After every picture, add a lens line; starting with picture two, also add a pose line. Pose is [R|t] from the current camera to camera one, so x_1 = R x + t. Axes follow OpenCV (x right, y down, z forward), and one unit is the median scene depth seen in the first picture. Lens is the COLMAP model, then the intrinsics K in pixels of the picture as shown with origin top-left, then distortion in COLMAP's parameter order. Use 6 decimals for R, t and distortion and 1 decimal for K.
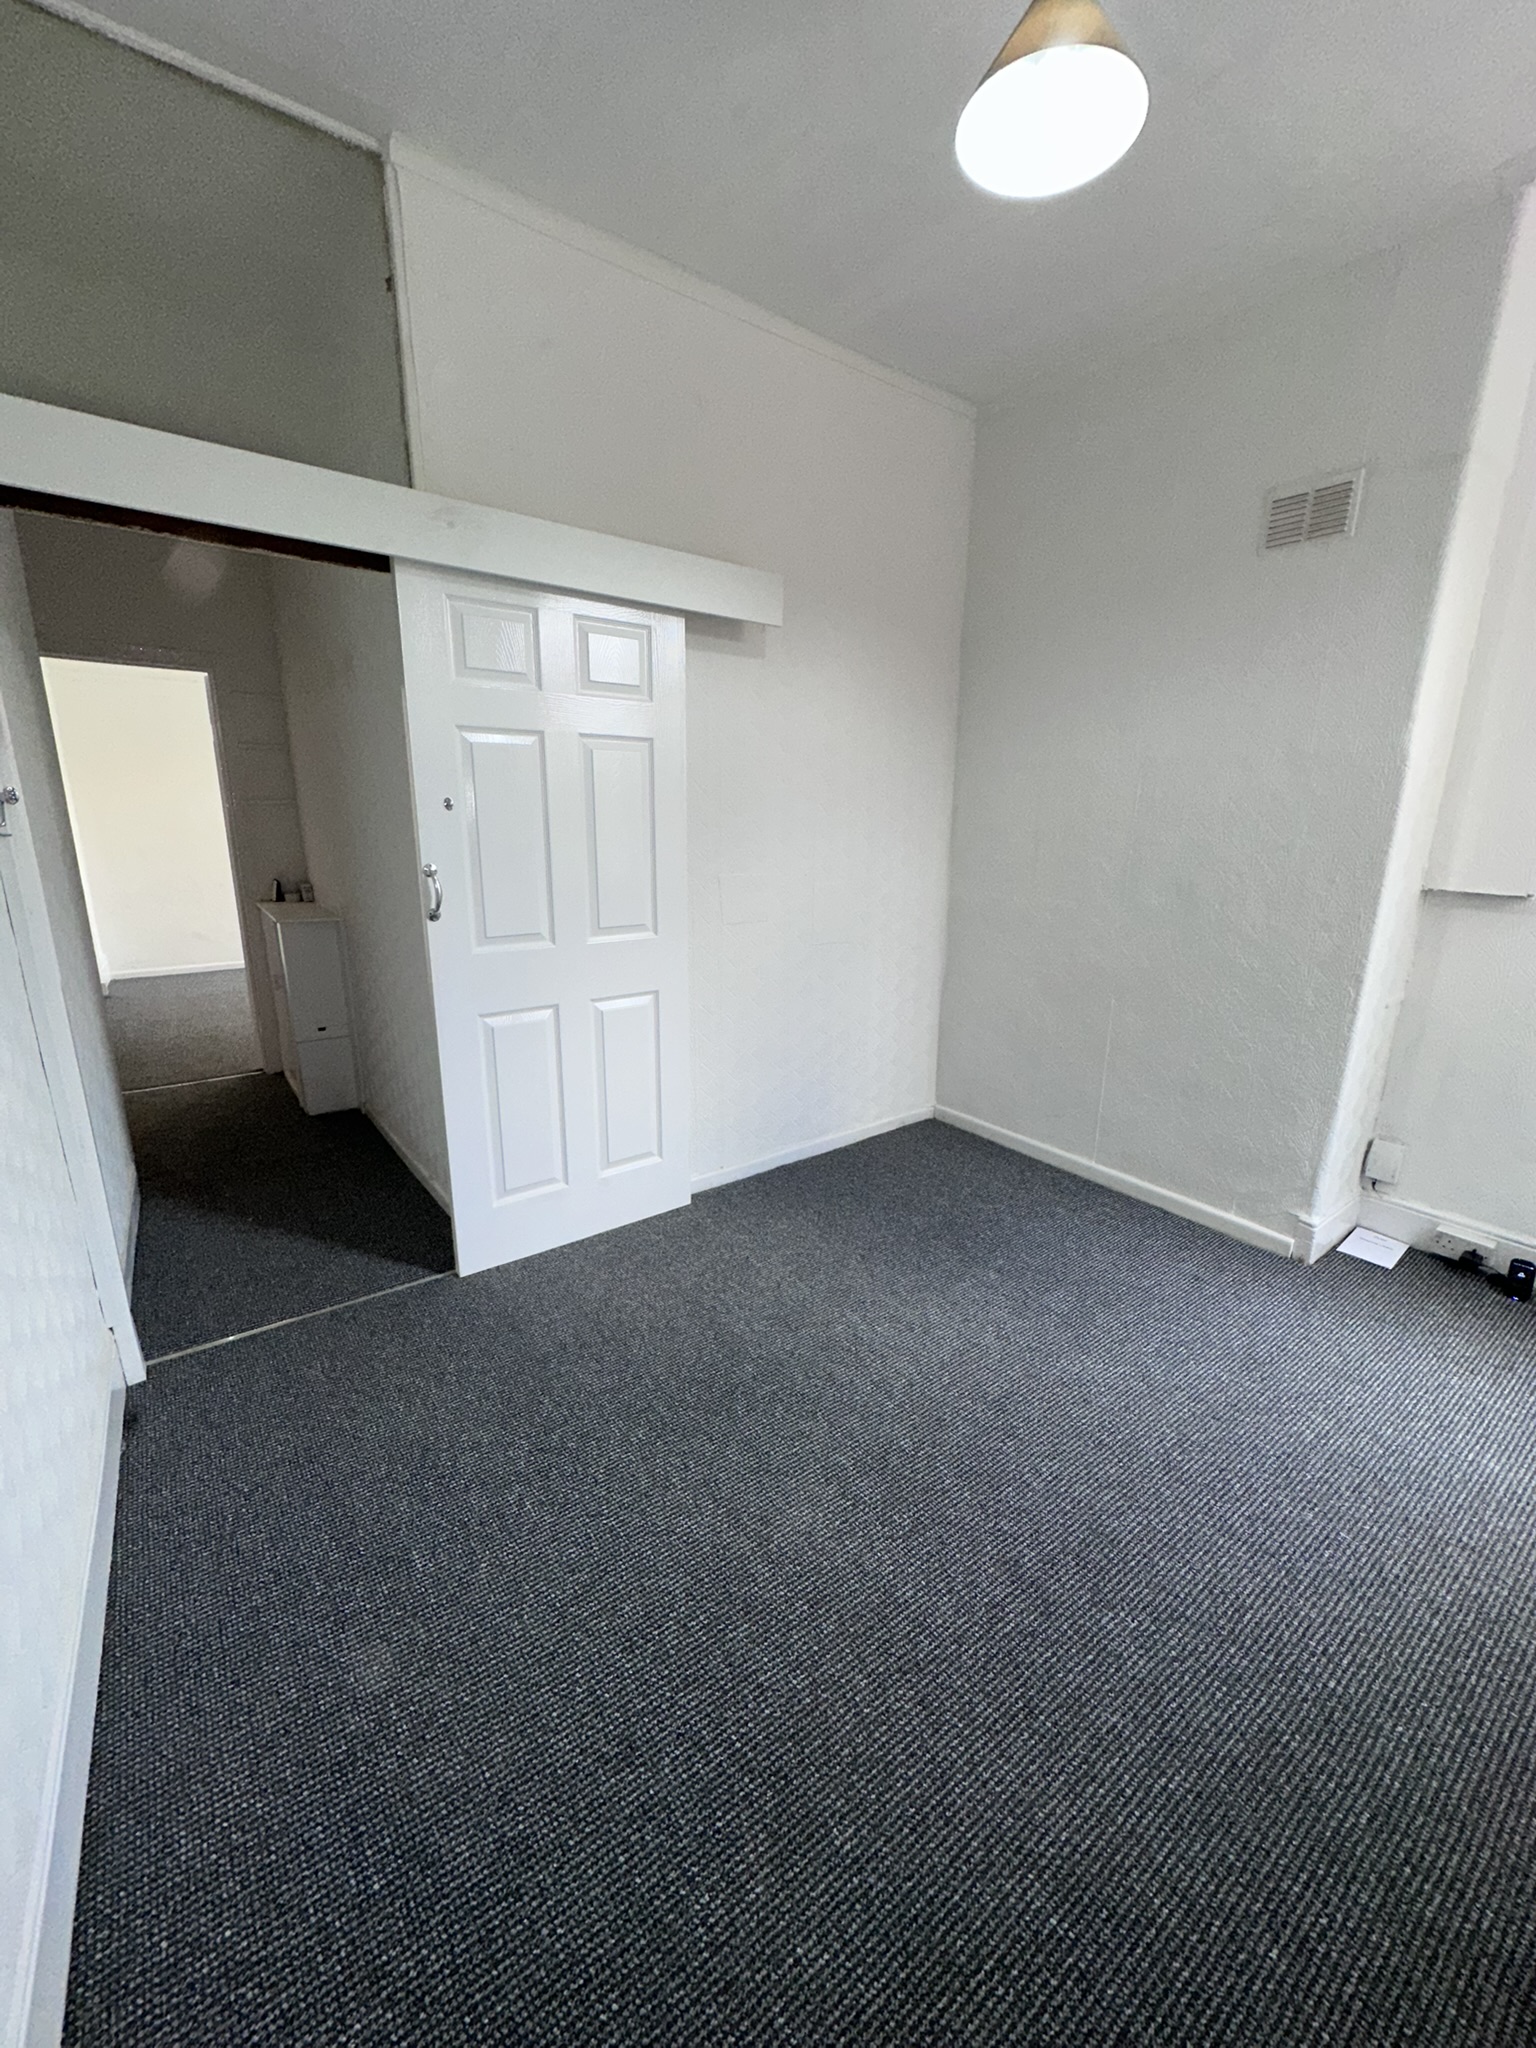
lens RADIAL K [[826.3, 0, 778.3], [0, 826.3, 1021.8], [0, 0, 1]] dist [-0.001012, 0.001103]
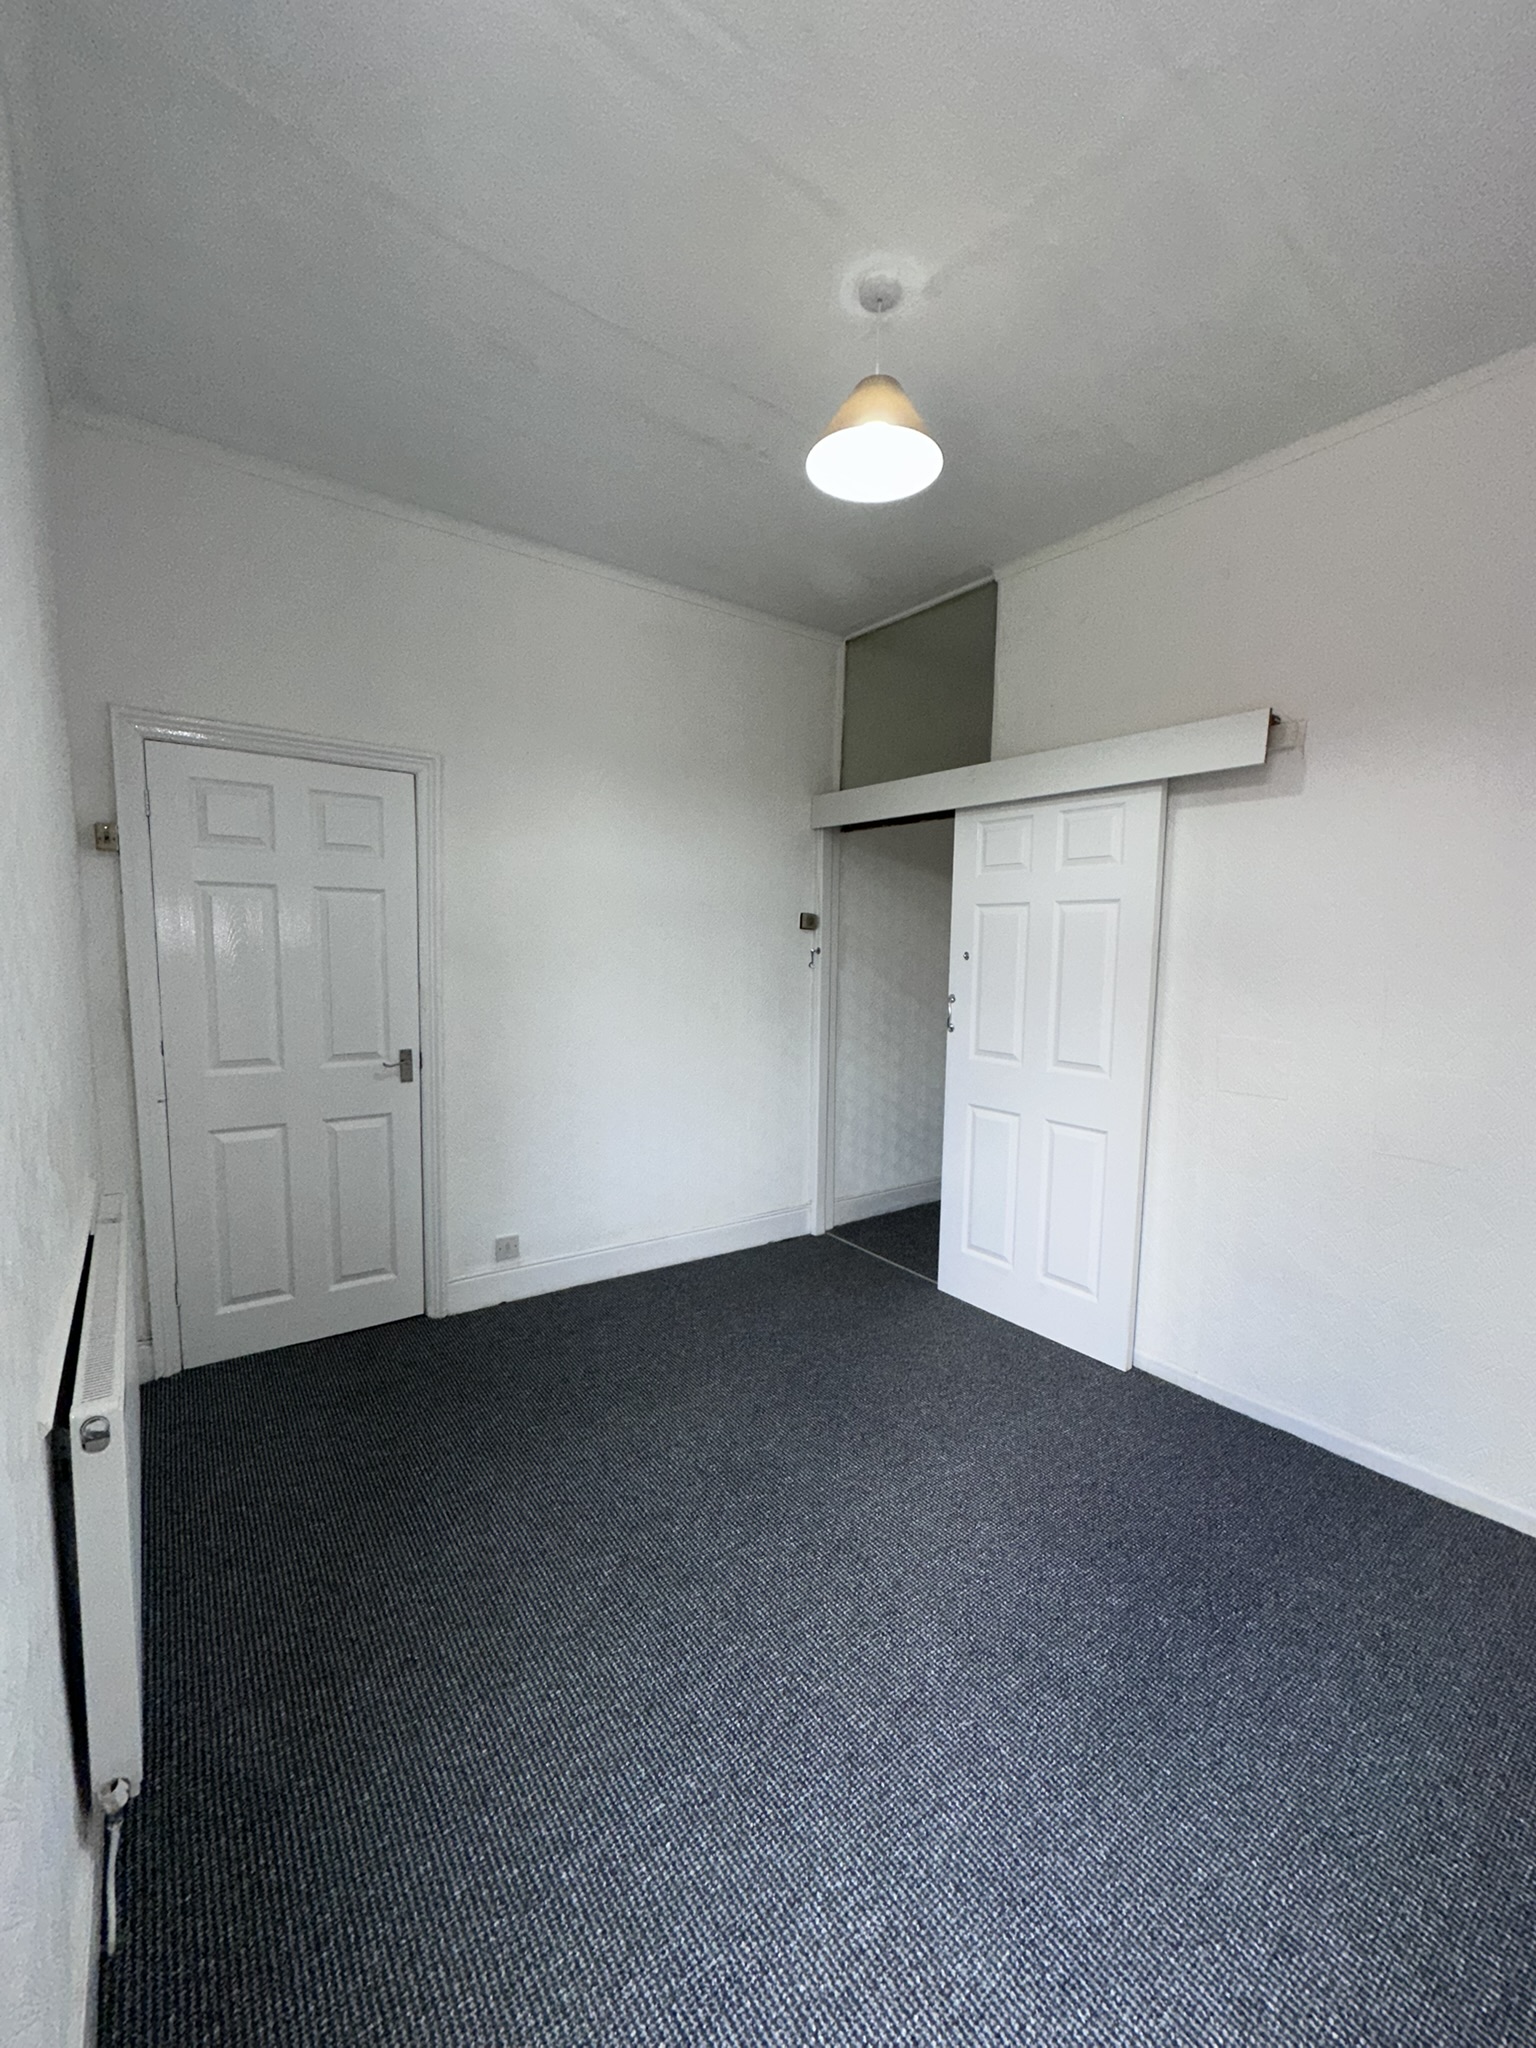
lens RADIAL K [[826.3, 0, 756.8], [0, 826.3, 1022.7], [0, 0, 1]] dist [-0.001012, 0.001103]
pose [[-0.018713, 0.078028, -0.996776, 0.956503], [-0.268018, 0.960071, 0.080186, -0.146346], [0.963232, 0.268654, 0.002947, 0.583764]]
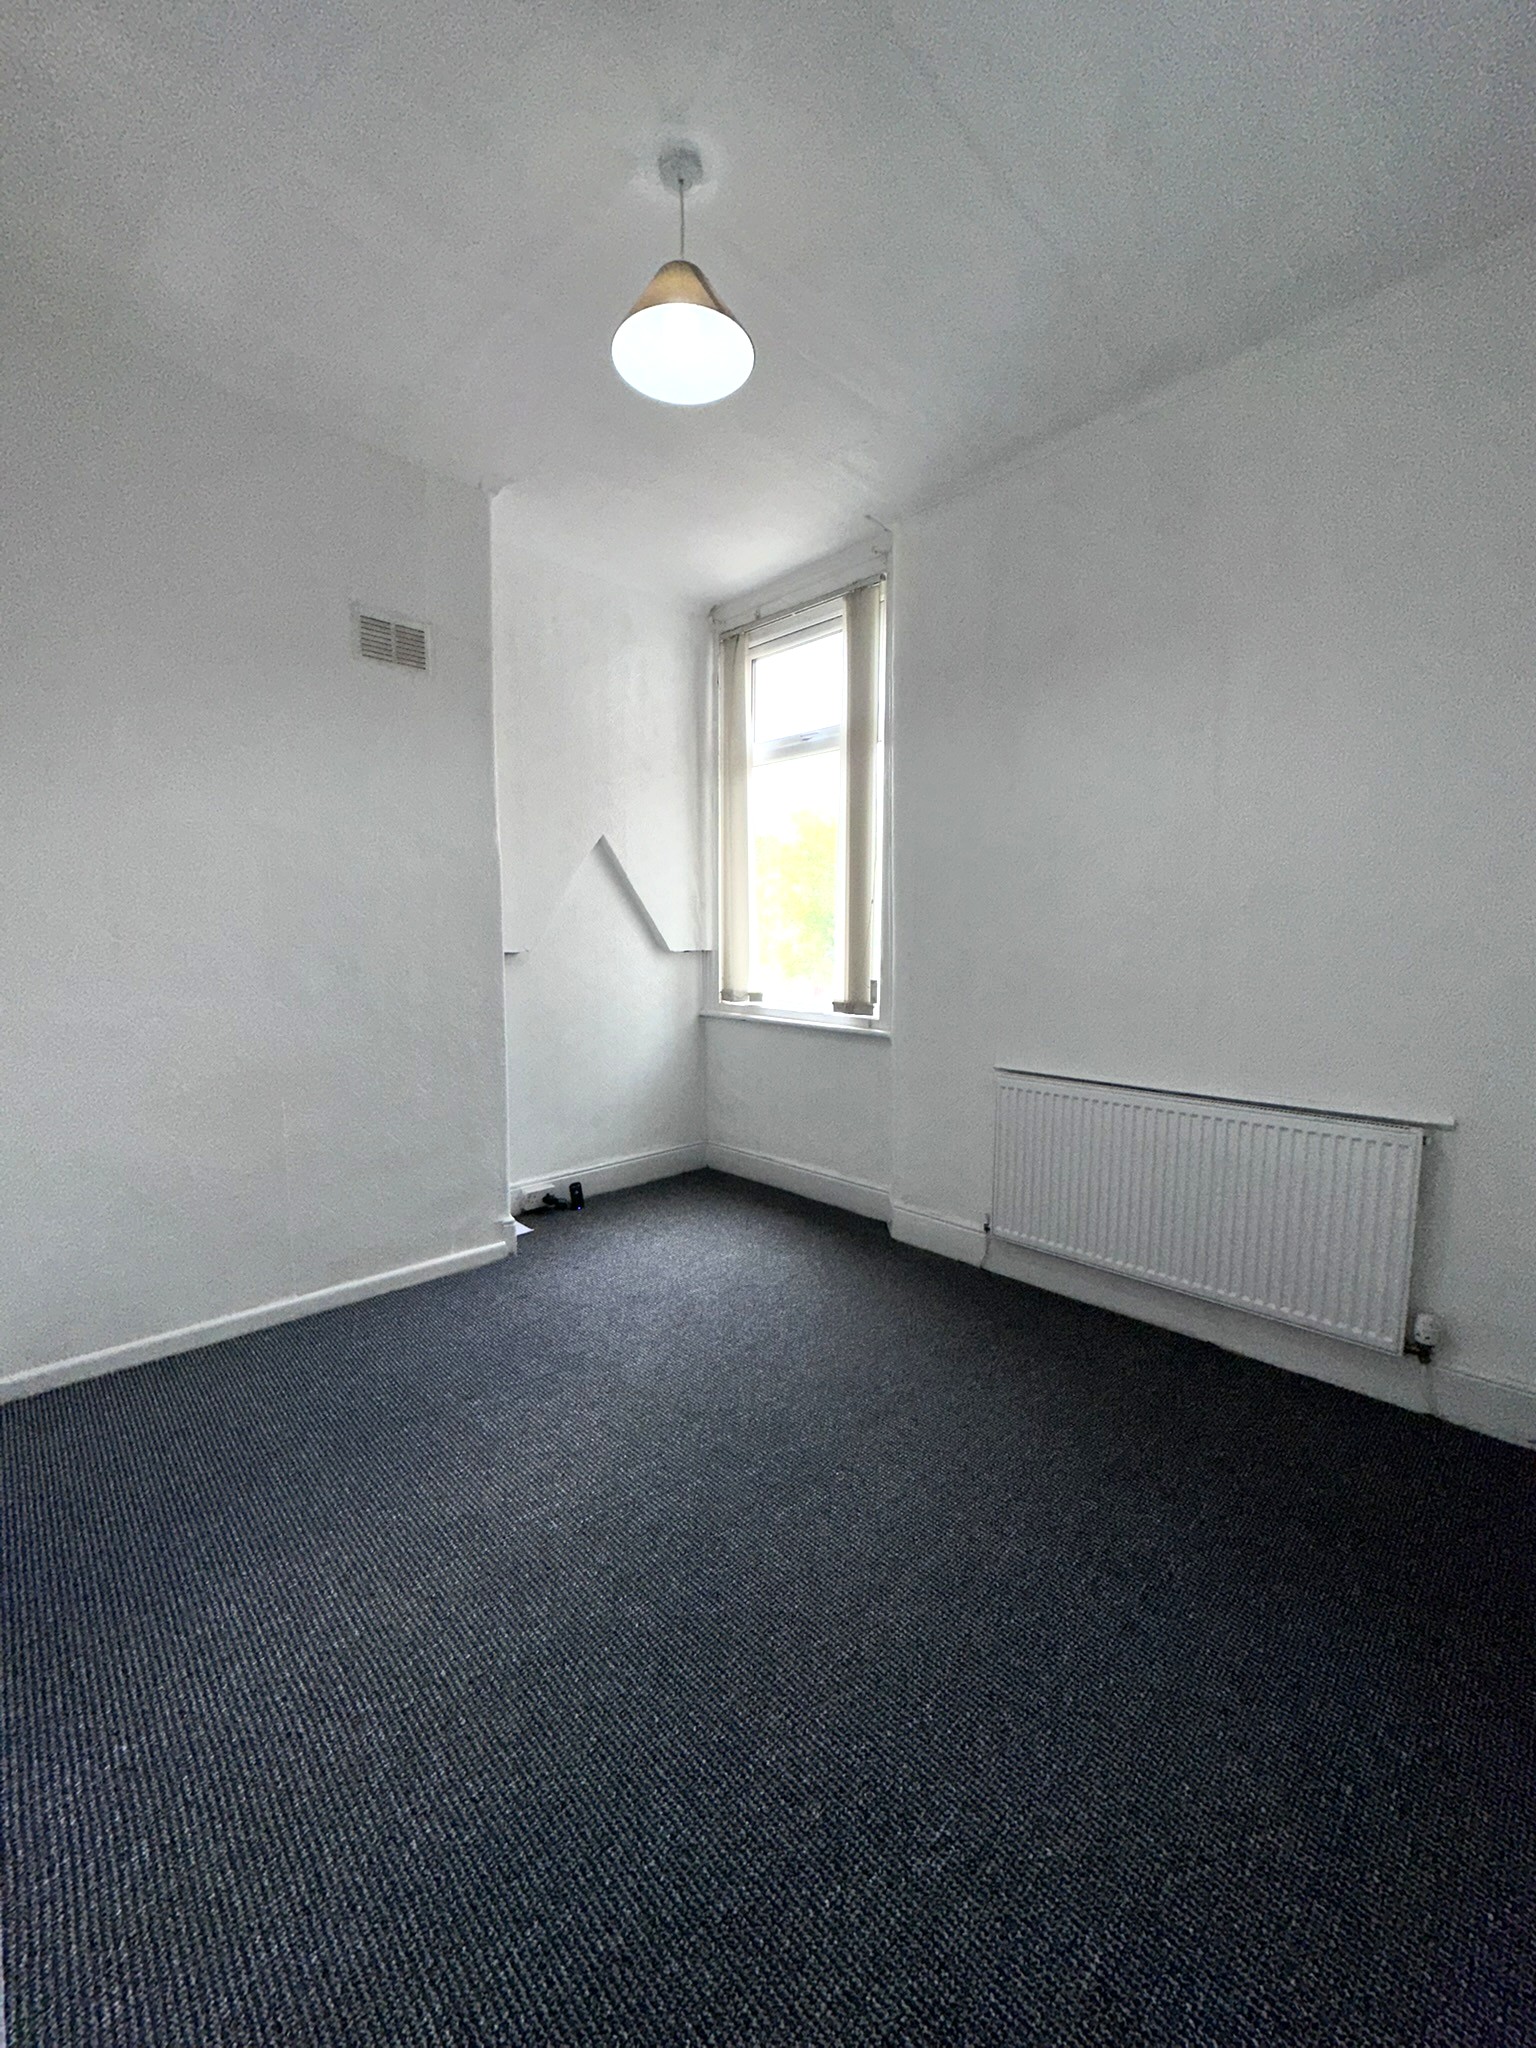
lens RADIAL K [[826.3, 0, 760.0], [0, 826.3, 1025.0], [0, 0, 1]] dist [-0.001012, 0.001103]
pose [[-0.123474, -0.125383, 0.984395, -0.602887], [0.246230, 0.957092, 0.152790, -0.138325], [-0.961314, 0.261253, -0.087303, 0.701603]]
